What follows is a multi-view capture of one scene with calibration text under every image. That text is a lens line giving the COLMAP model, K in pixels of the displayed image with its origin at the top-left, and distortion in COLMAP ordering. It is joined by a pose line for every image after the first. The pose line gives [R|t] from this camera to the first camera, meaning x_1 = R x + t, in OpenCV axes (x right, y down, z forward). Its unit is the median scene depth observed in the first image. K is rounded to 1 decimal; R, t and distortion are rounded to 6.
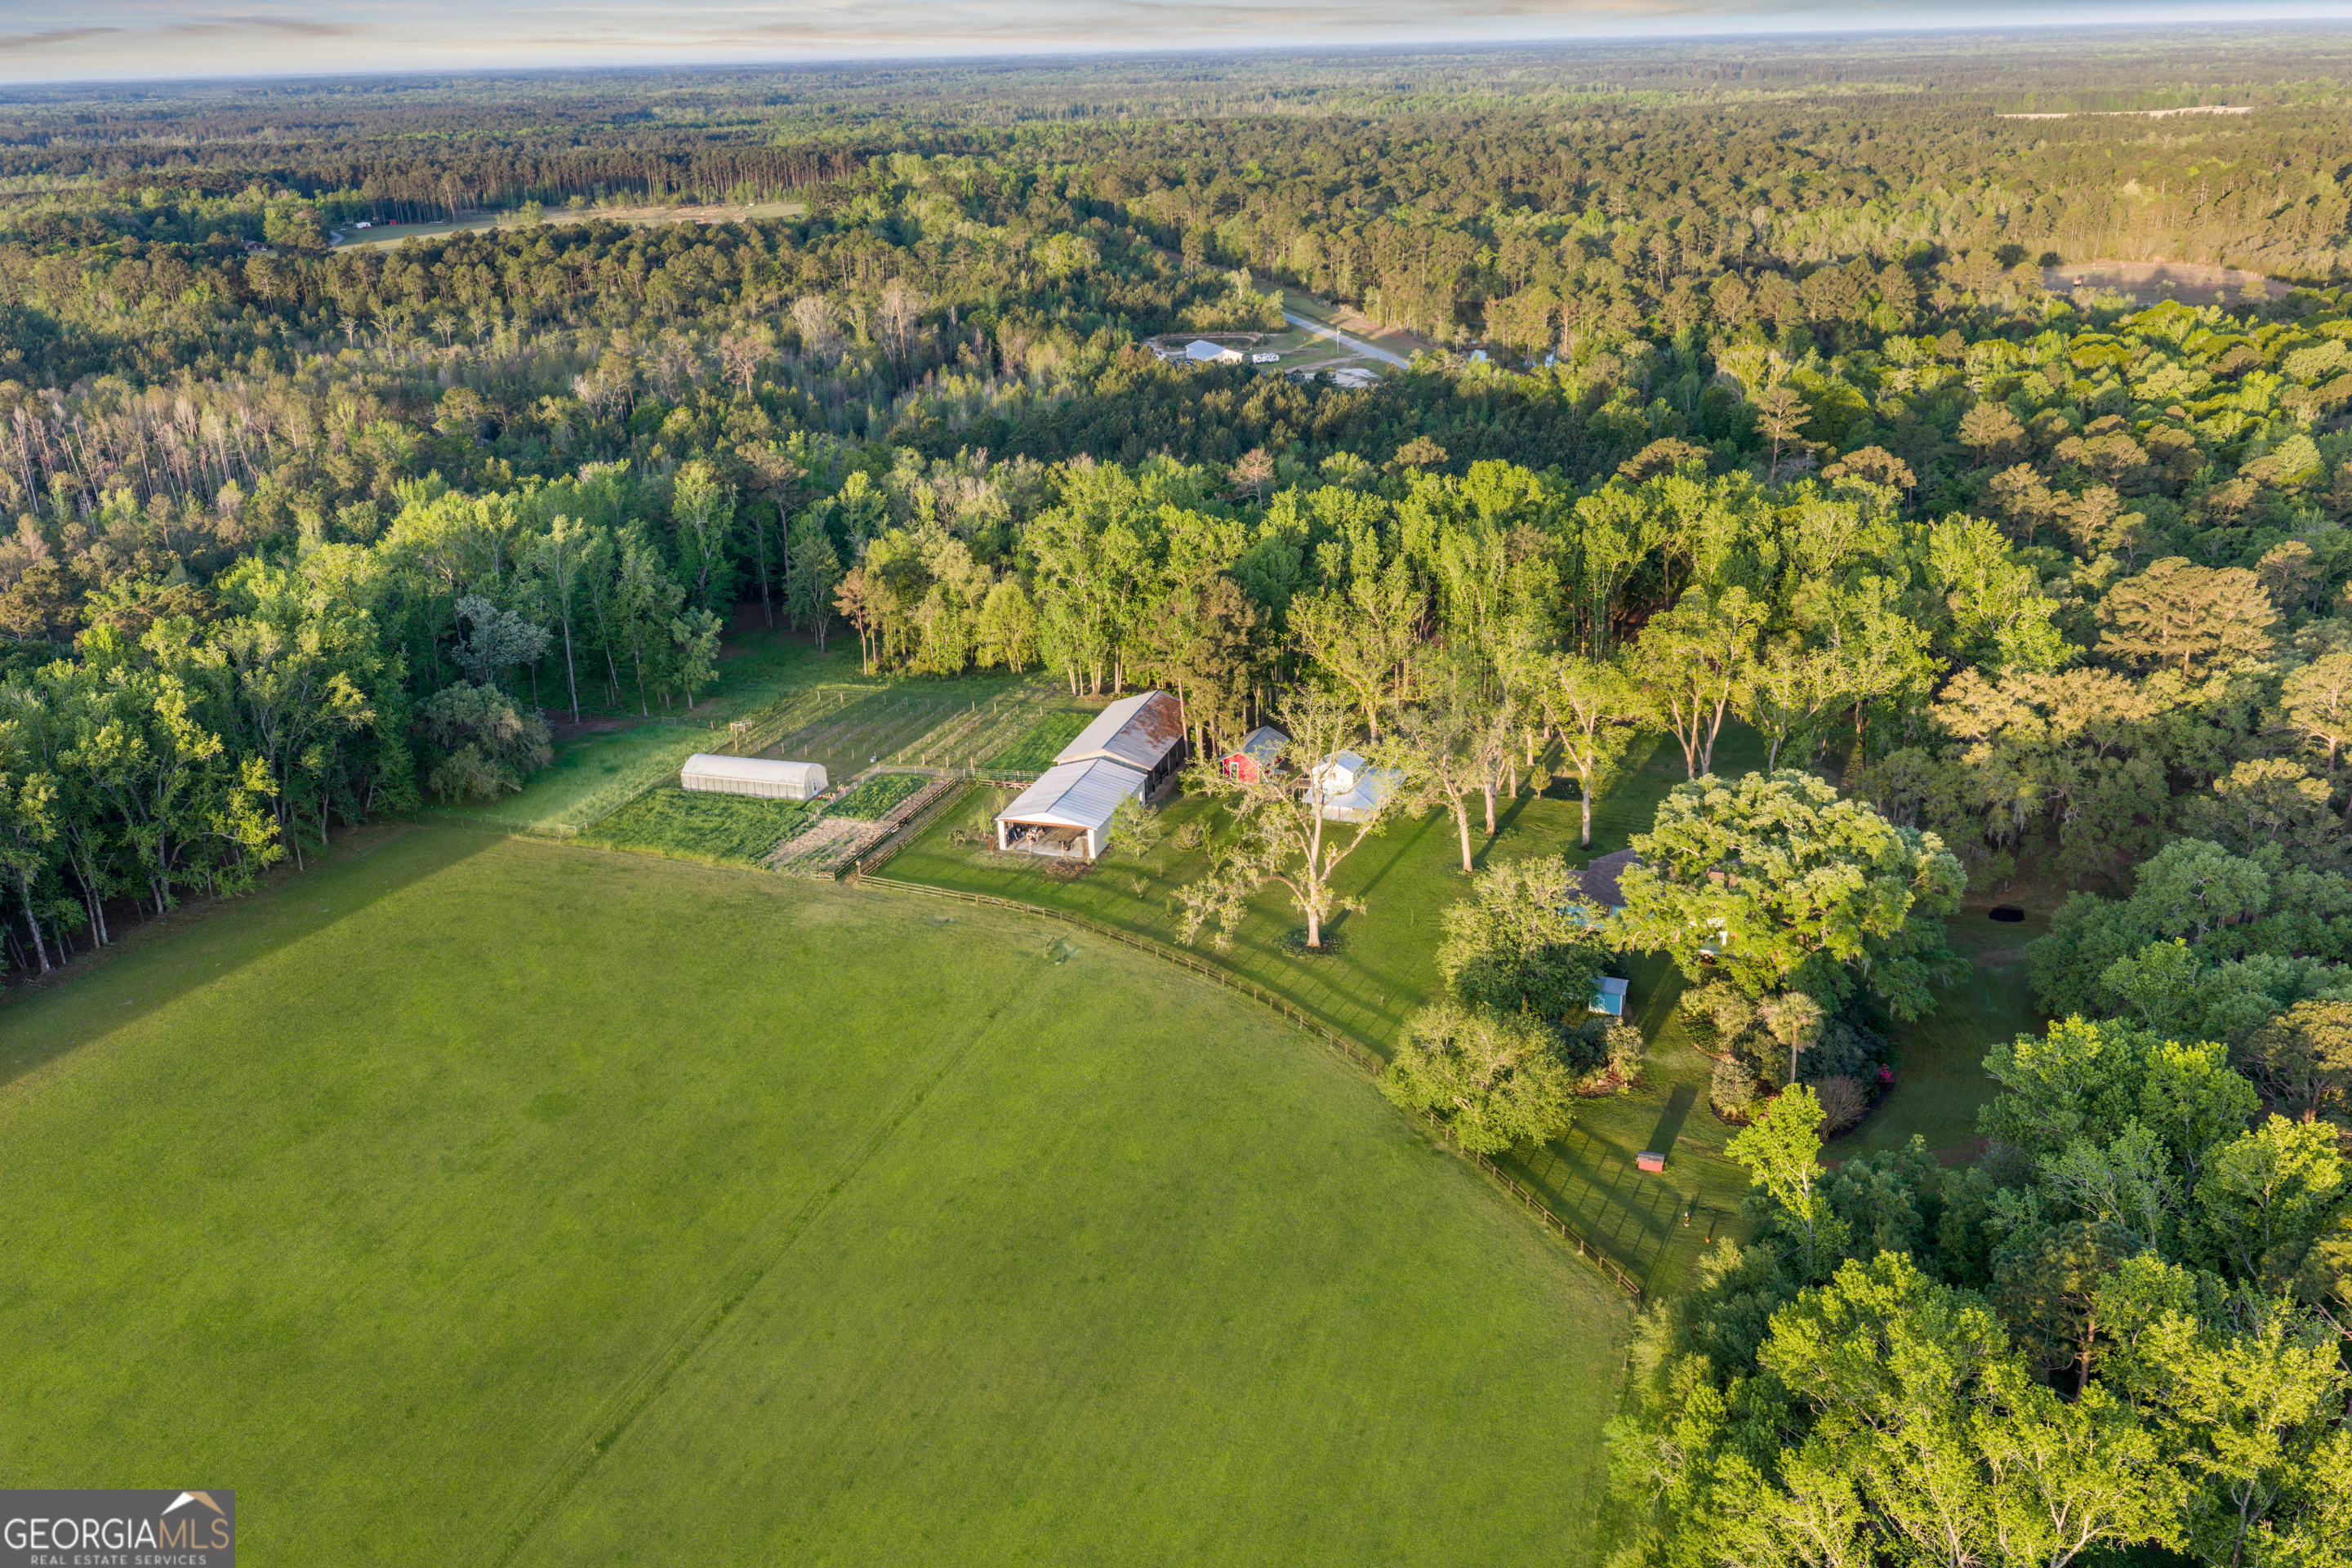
lens RADIAL K [[1951.4, 0, 1183.9], [0, 1951.4, 780.7], [0, 0, 1]] dist [0.025223, -0.037275]
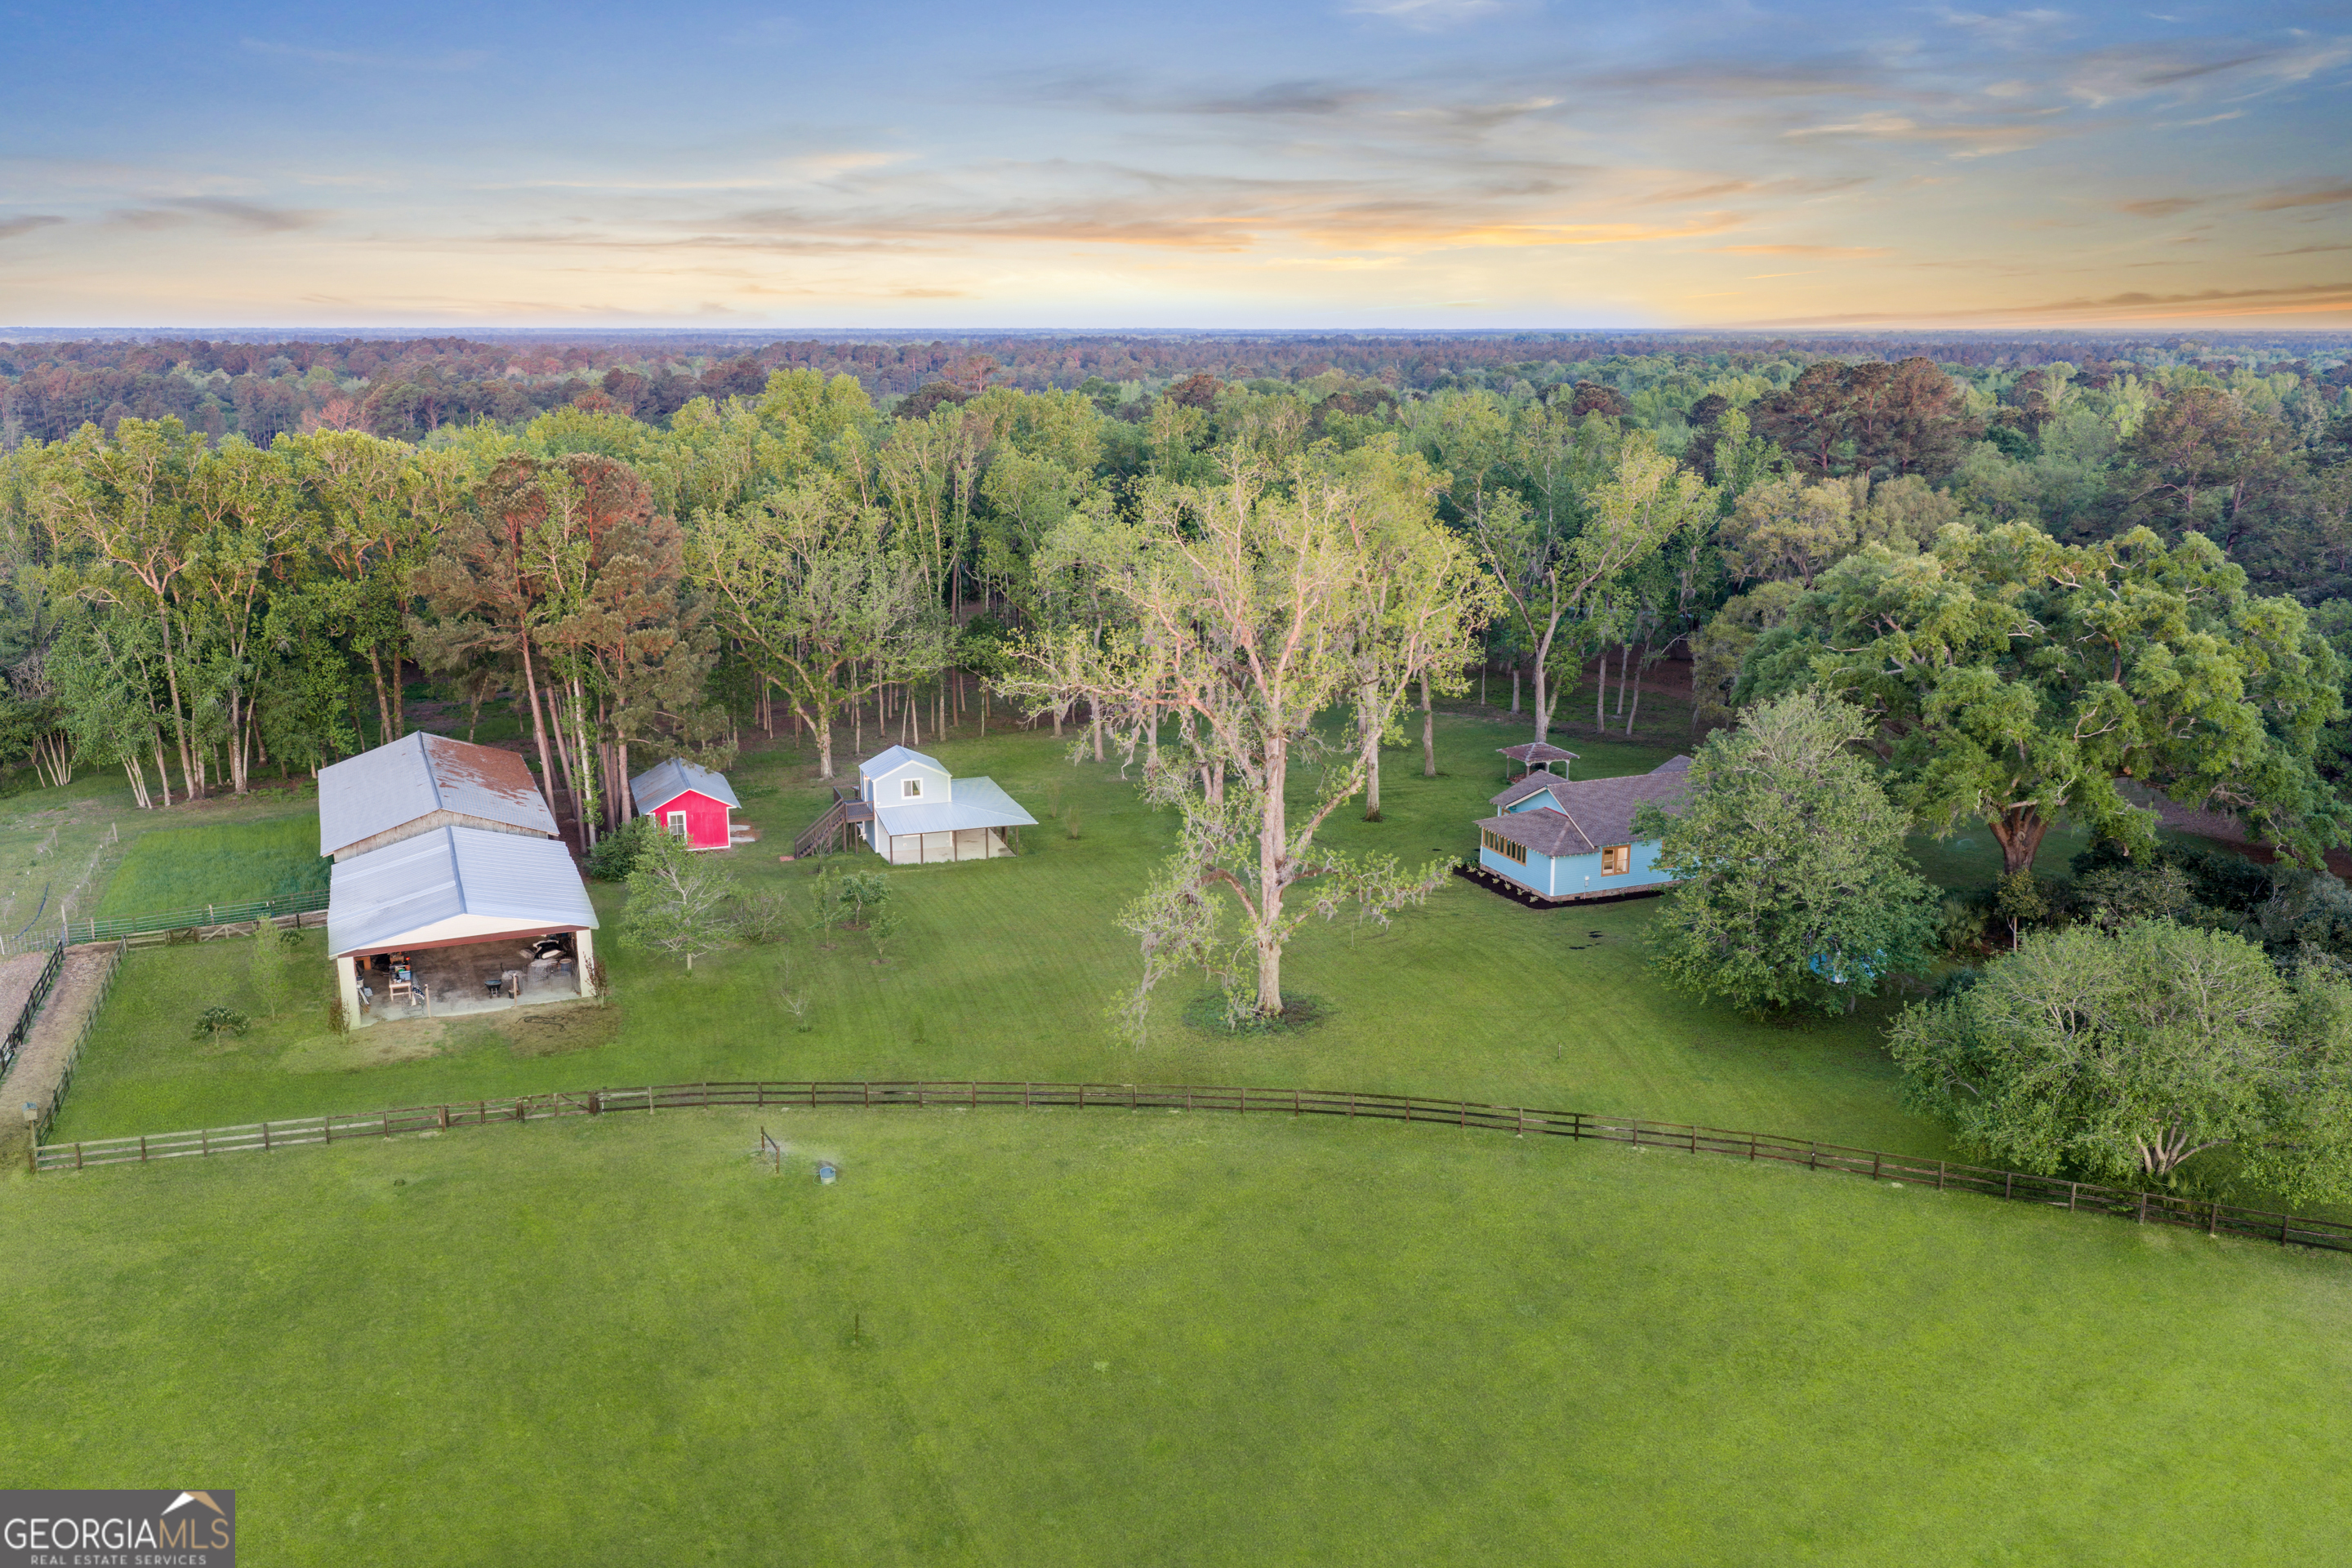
lens RADIAL K [[1951.4, 0, 1183.5], [0, 1951.4, 799.4], [0, 0, 1]] dist [0.025223, -0.037275]
pose [[0.763290, -0.128895, 0.633067, -0.190884], [0.212439, 0.975479, -0.057527, 0.044188], [-0.610129, 0.178398, 0.771956, 0.493603]]
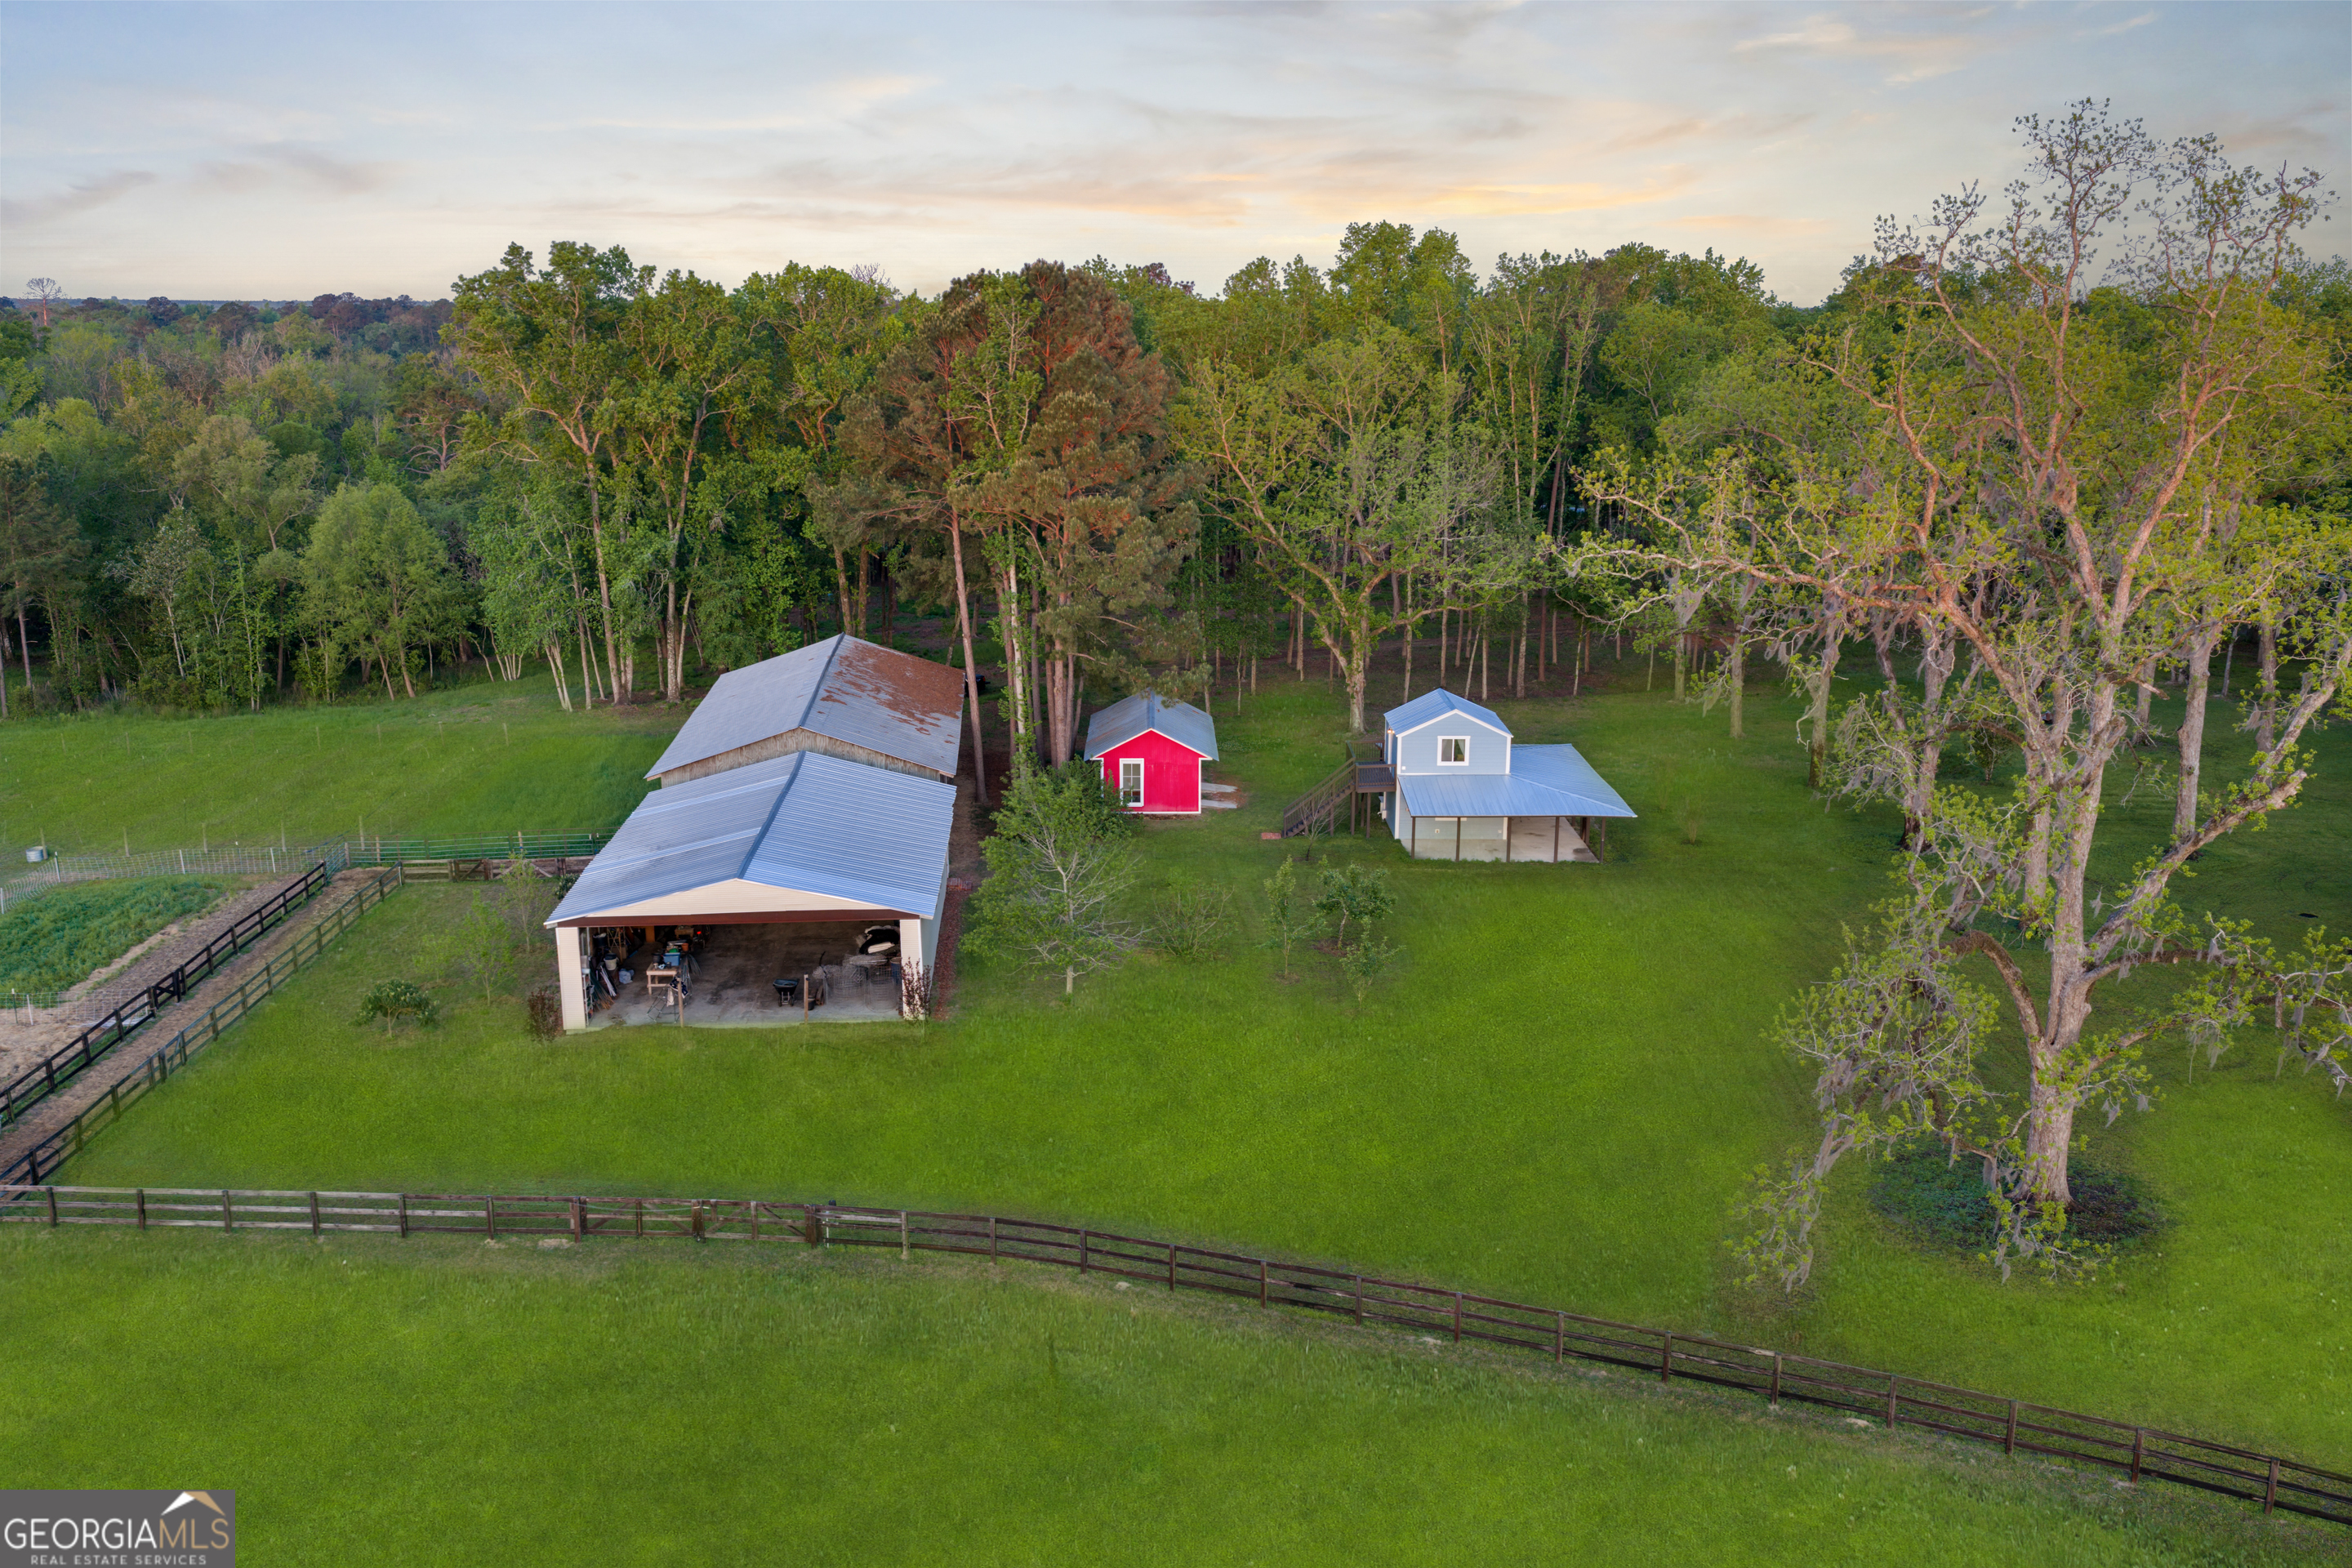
lens RADIAL K [[1951.4, 0, 1180.2], [0, 1951.4, 790.7], [0, 0, 1]] dist [0.025223, -0.037275]
pose [[0.928197, -0.062629, 0.366780, -0.099766], [0.107466, 0.988847, -0.103111, 0.035356], [-0.356231, 0.135124, 0.924576, 0.619648]]
